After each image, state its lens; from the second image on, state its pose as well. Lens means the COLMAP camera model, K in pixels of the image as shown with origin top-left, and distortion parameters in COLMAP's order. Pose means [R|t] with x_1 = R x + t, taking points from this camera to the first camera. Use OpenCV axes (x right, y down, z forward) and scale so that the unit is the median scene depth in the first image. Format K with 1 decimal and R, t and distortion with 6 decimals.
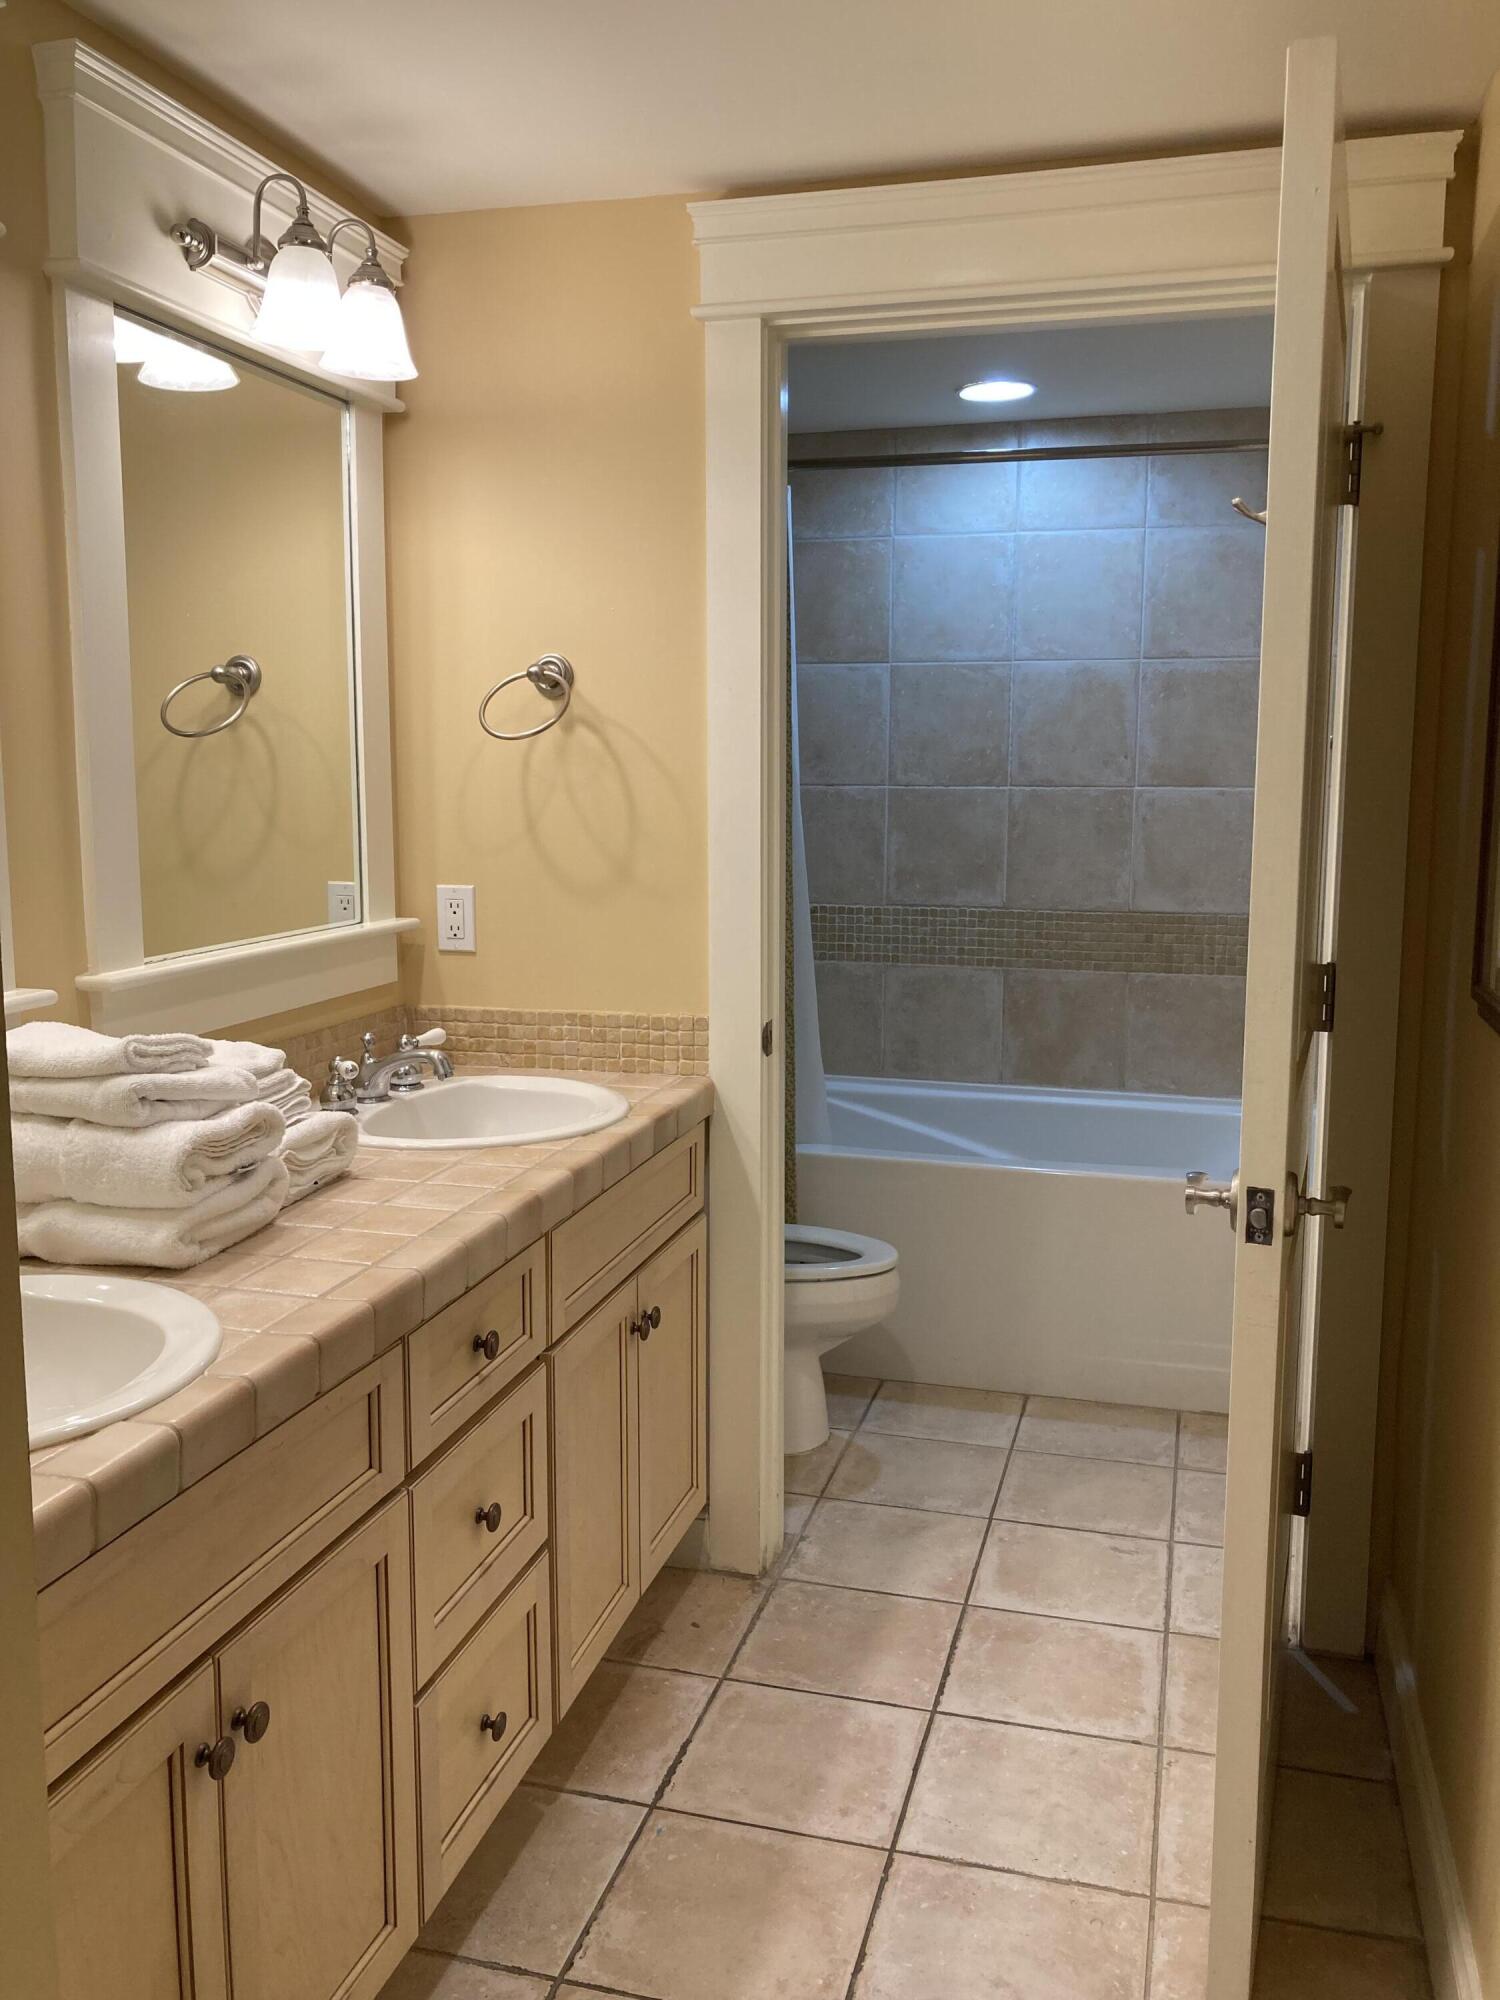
lens RADIAL K [[1640.1, 0, 743.1], [0, 1640.1, 1008.1], [0, 0, 1]] dist [0.010837, -0.001877]
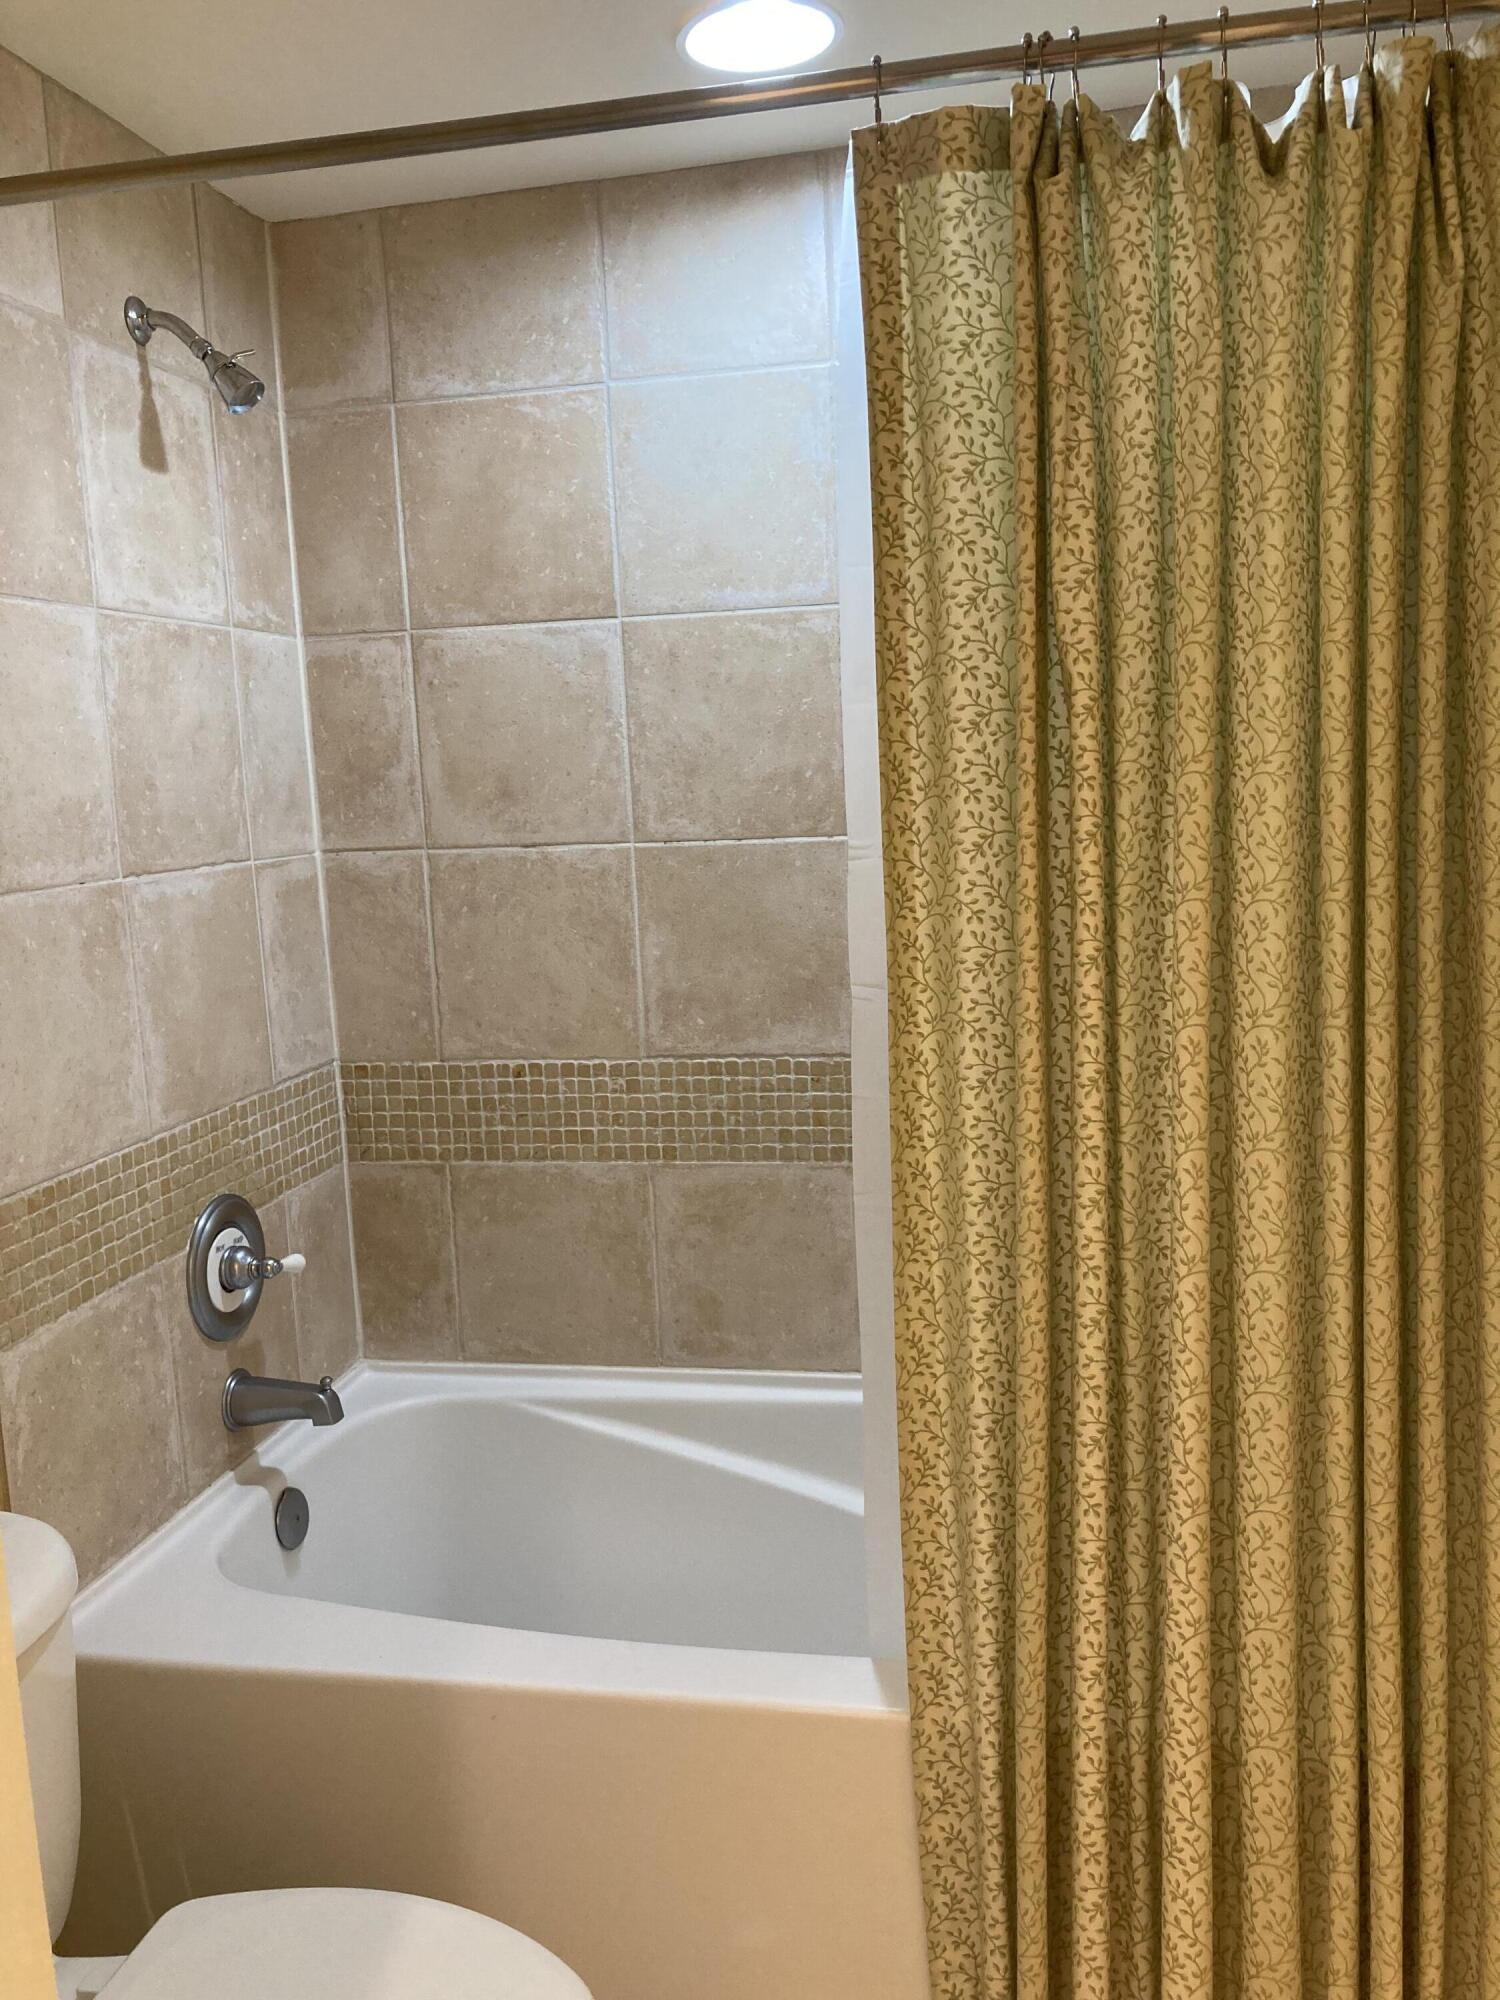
lens RADIAL K [[1640.1, 0, 756.6], [0, 1640.1, 992.2], [0, 0, 1]] dist [0.010837, -0.001877]
pose [[0.994277, -0.068293, 0.082154, 0.080993], [0.067421, 0.997635, 0.013339, -0.090328], [-0.082871, -0.007724, 0.996530, 0.450128]]
